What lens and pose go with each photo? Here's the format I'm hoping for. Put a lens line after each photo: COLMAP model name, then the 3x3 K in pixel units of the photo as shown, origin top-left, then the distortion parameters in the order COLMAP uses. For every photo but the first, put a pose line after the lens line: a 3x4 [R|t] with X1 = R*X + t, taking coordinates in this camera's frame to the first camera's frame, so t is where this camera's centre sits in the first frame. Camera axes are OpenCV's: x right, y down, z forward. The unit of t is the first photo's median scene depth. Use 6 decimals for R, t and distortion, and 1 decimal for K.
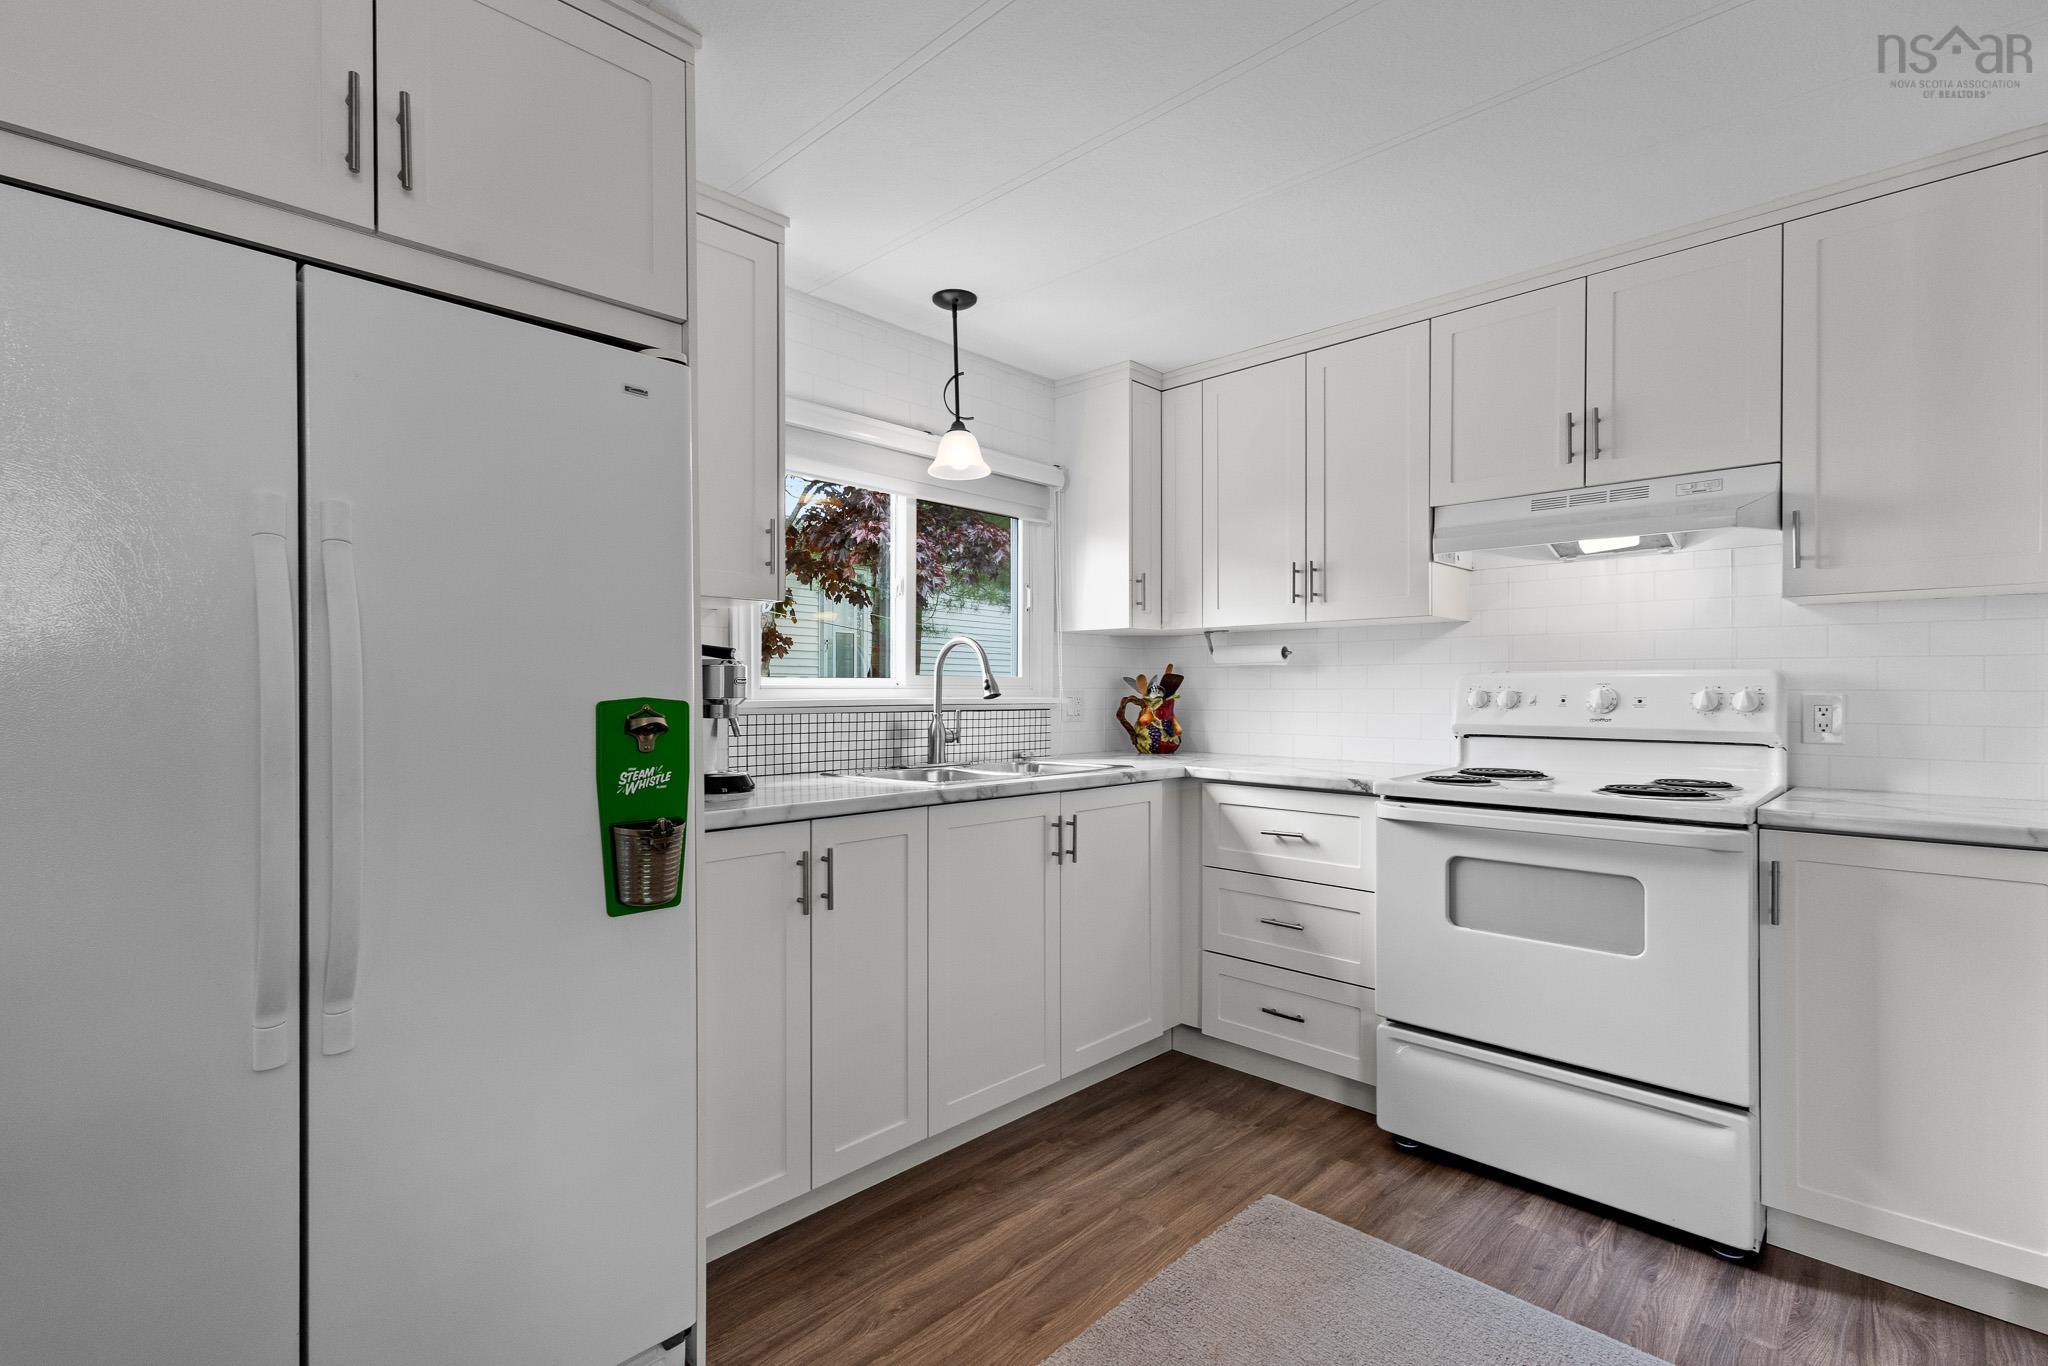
lens RADIAL K [[933.6, 0, 1016.6], [0, 933.6, 691.2], [0, 0, 1]] dist [0.002604, 0.000017]
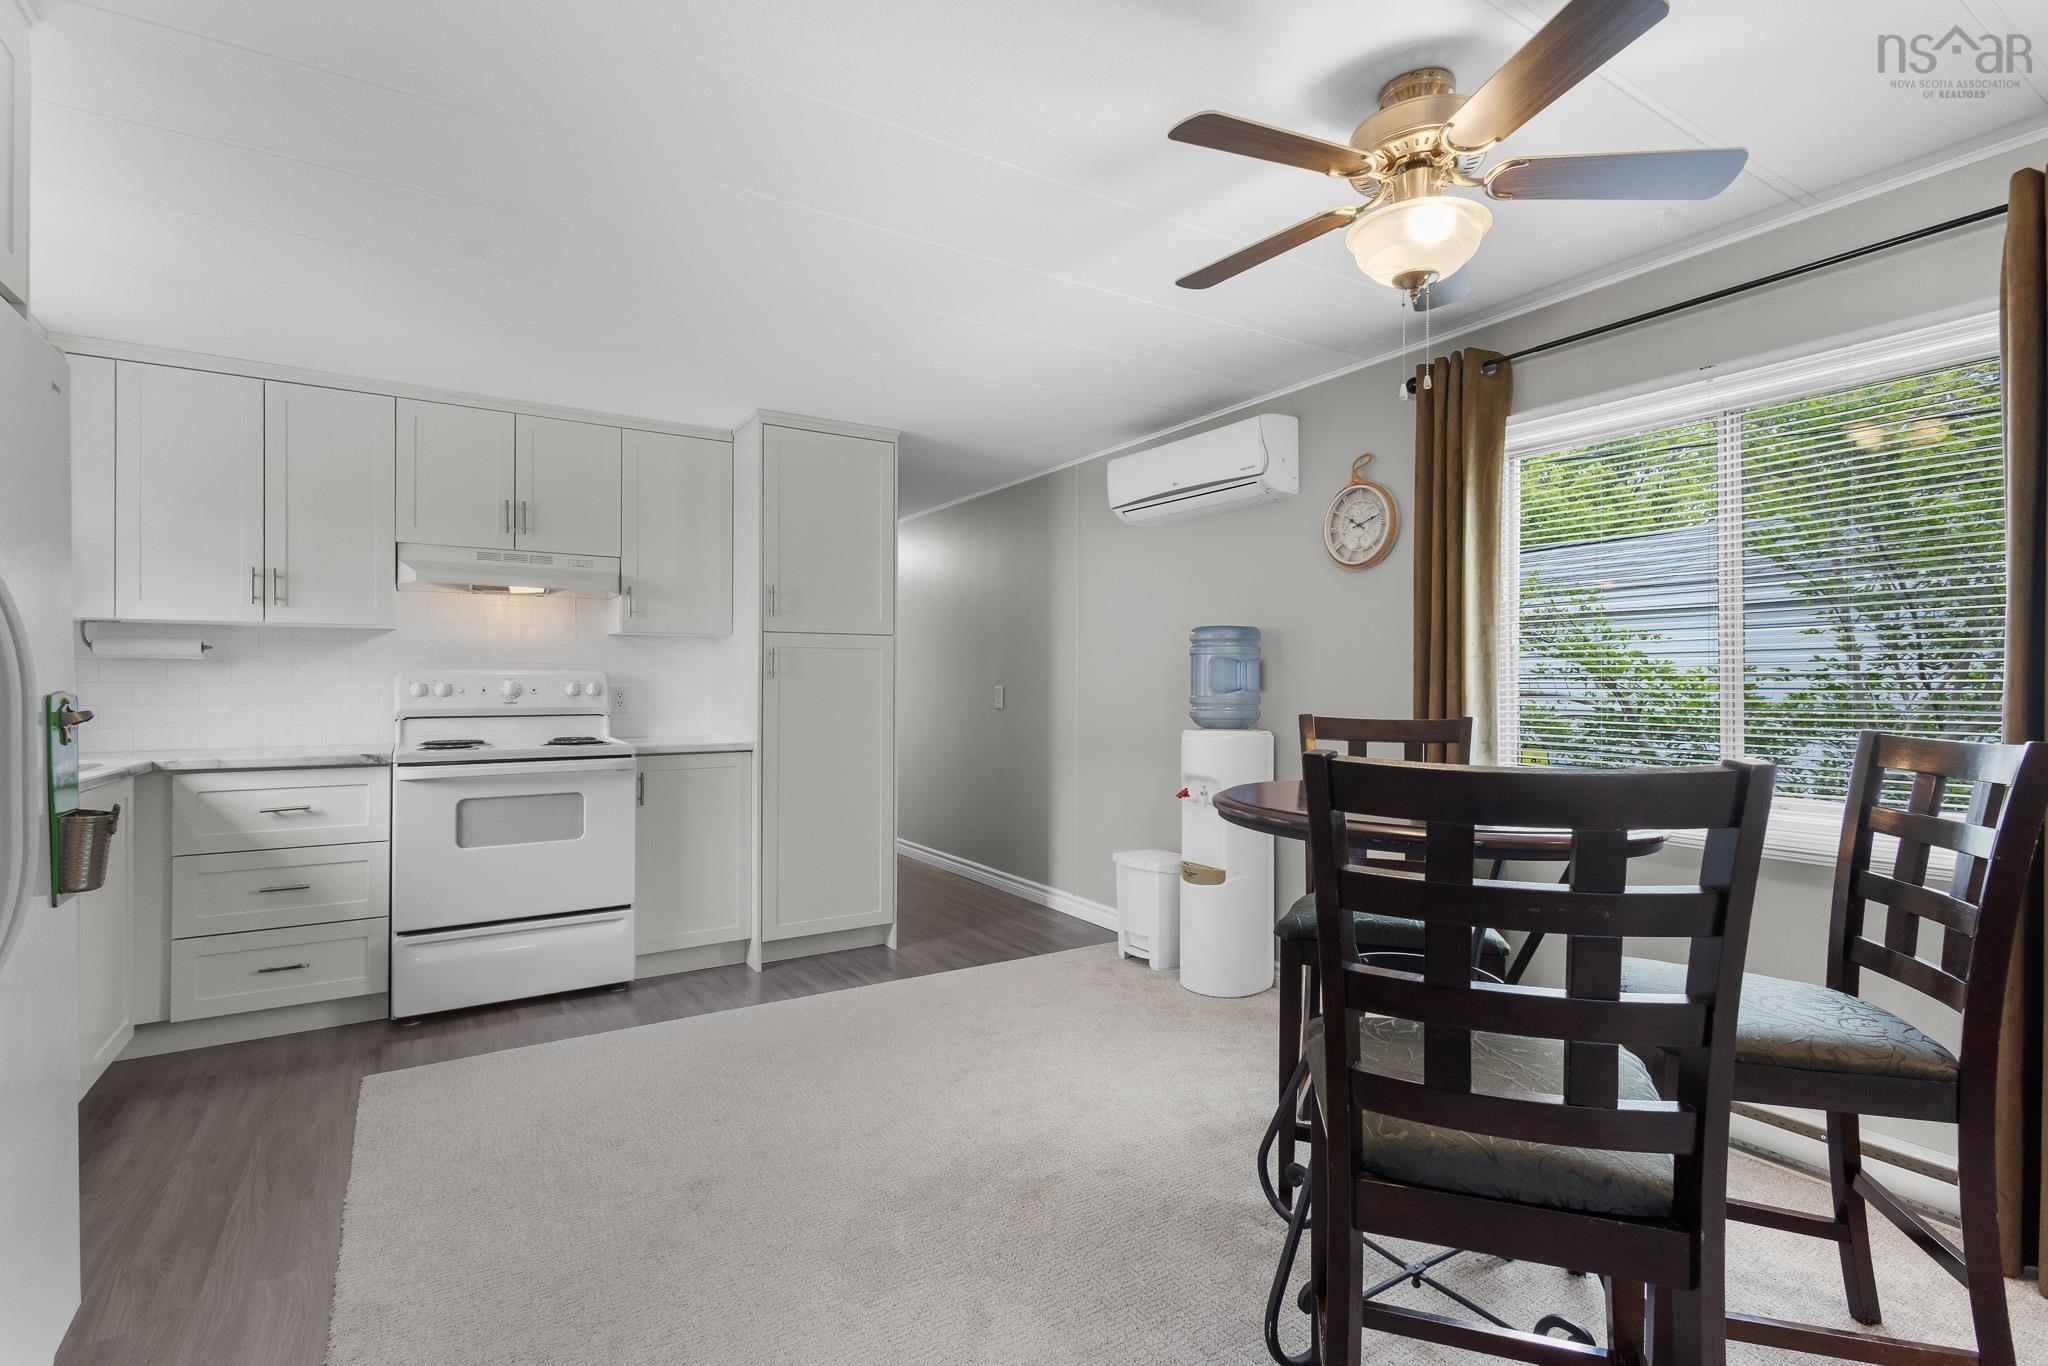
lens RADIAL K [[939.3, 0, 1019.7], [0, 939.3, 674.6], [0, 0, 1]] dist [0.009644, -0.000874]
pose [[0.227190, 0.008910, 0.973810, -0.698636], [0.002884, 0.999948, -0.009822, 0.002144], [-0.973846, 0.005040, 0.227152, -0.151238]]
